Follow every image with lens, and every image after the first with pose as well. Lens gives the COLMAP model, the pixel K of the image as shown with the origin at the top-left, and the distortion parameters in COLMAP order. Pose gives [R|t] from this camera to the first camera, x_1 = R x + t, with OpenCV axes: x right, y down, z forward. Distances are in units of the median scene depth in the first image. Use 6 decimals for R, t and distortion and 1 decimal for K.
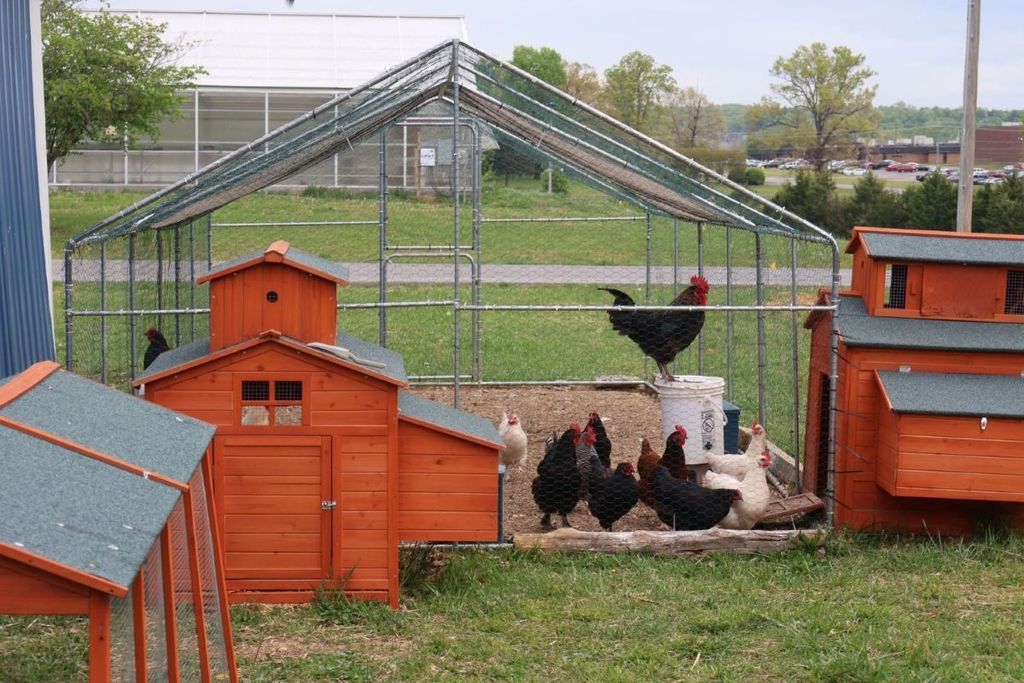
lens RADIAL K [[2003.3, 0, 512.0], [0, 2003.3, 341.5], [0, 0, 1]] dist [0.045206, -0.106395]
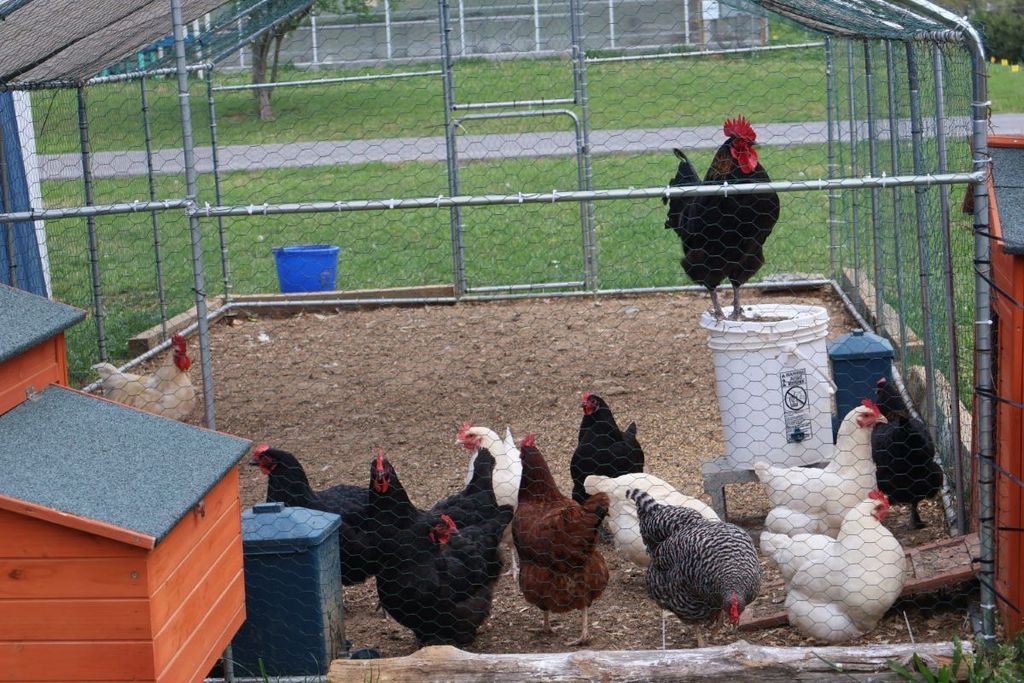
lens RADIAL K [[2003.3, 0, 512.0], [0, 2003.3, 341.5], [0, 0, 1]] dist [0.045206, -0.106395]
pose [[0.984759, -0.033227, -0.170719, 0.076172], [0.044331, 0.997113, 0.061647, -0.006956], [0.168178, -0.068275, 0.983389, 0.298676]]
